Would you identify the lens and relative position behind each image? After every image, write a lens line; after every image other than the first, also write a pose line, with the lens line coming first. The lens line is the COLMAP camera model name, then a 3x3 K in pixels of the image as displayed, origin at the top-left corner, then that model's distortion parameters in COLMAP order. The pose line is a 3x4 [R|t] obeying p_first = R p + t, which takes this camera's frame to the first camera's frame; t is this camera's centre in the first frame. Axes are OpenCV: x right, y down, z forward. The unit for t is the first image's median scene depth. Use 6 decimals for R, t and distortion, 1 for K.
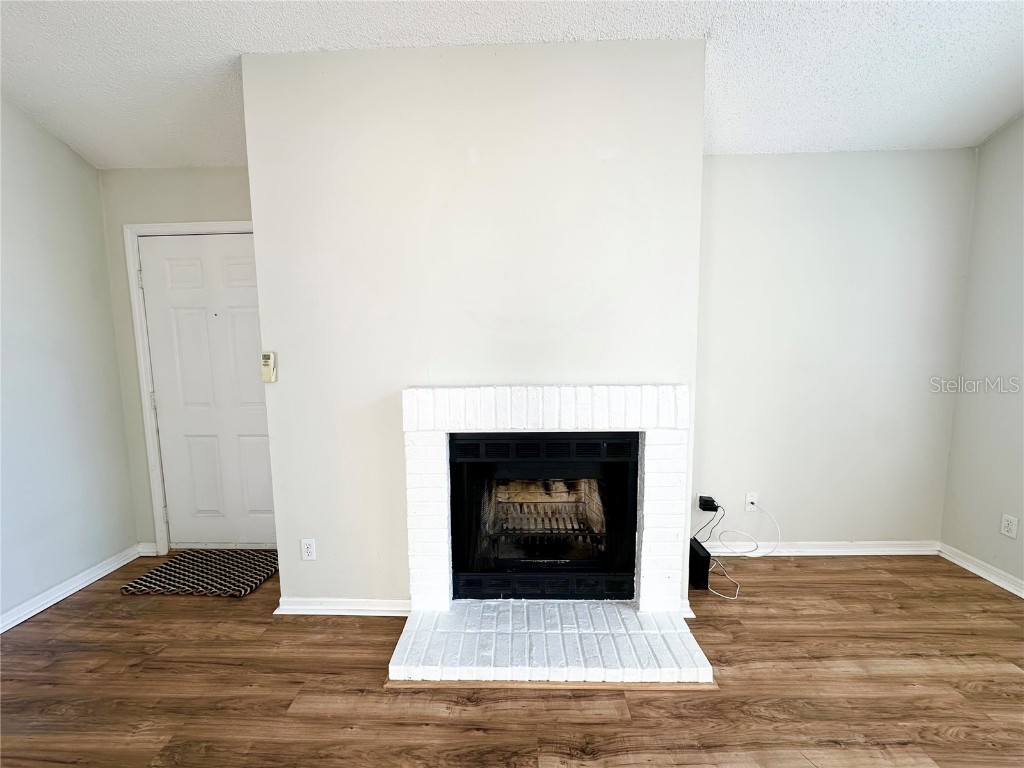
lens RADIAL K [[407.6, 0, 513.9], [0, 407.6, 384.1], [0, 0, 1]] dist [-0.003640, 0.000510]
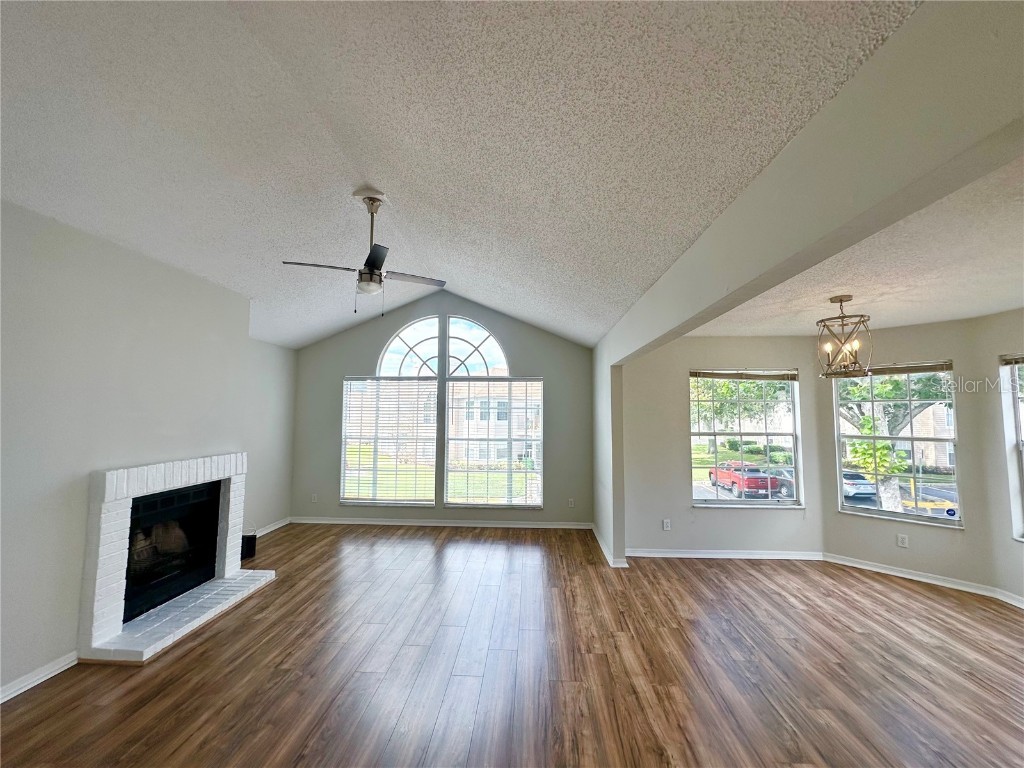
lens RADIAL K [[407.6, 0, 510.5], [0, 407.6, 383.9], [0, 0, 1]] dist [-0.003640, 0.000510]
pose [[0.028898, 0.084397, 0.996013, -1.554331], [0.097732, 0.991416, -0.086843, -0.026215], [-0.994793, 0.099852, 0.020401, -0.414078]]
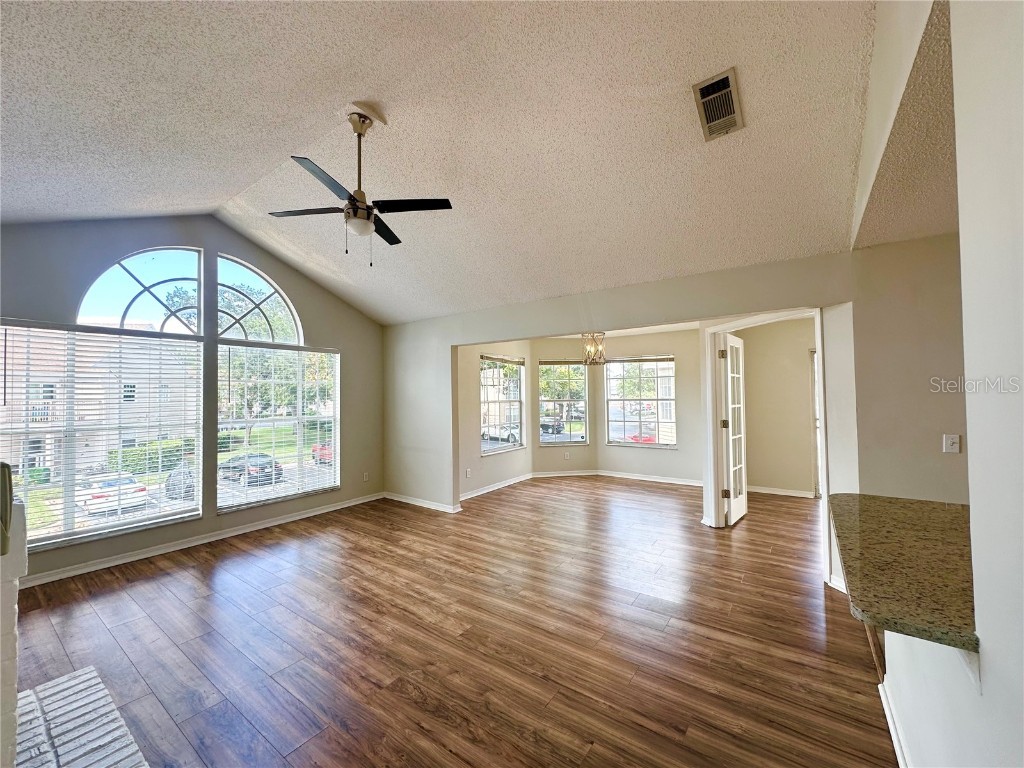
lens RADIAL K [[407.6, 0, 510.9], [0, 407.6, 385.1], [0, 0, 1]] dist [-0.003640, 0.000510]
pose [[-0.825332, 0.035787, 0.563513, -1.119131], [0.080673, 0.995225, 0.054952, -0.123309], [-0.558856, 0.090814, -0.824277, 1.011163]]
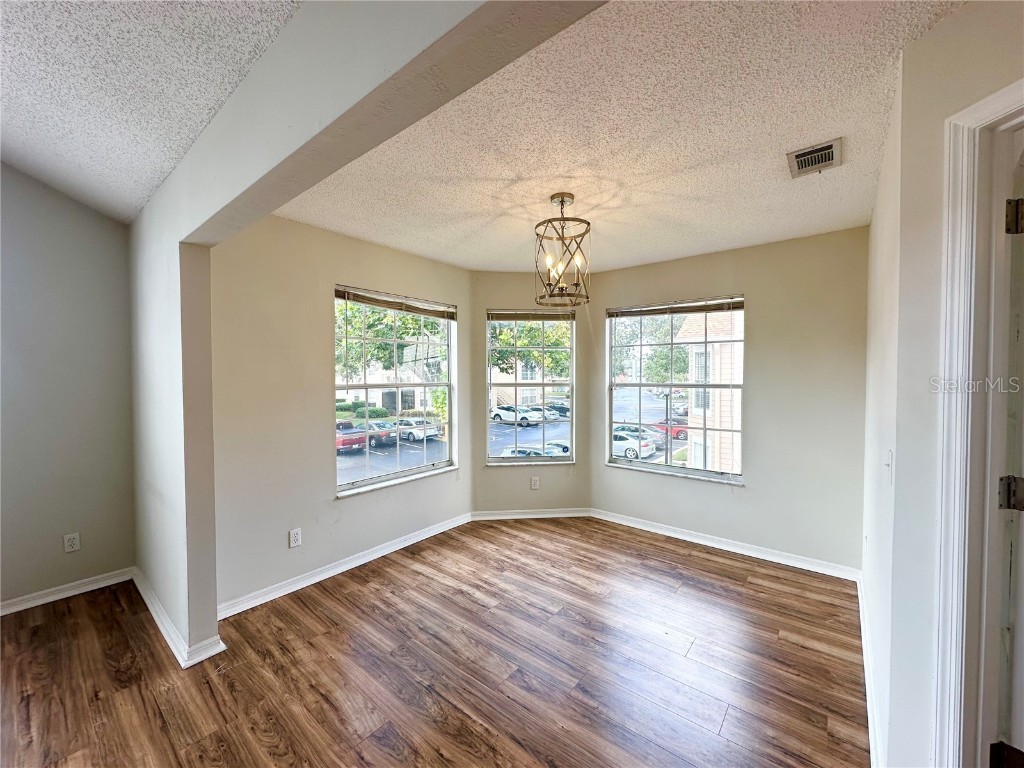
lens RADIAL K [[407.6, 0, 512.0], [0, 407.6, 384.6], [0, 0, 1]] dist [-0.003640, 0.000510]
pose [[-0.791047, -0.002934, 0.611748, -0.622537], [0.072415, 0.992509, 0.098399, 0.045117], [-0.607454, 0.122138, -0.784909, -0.584766]]
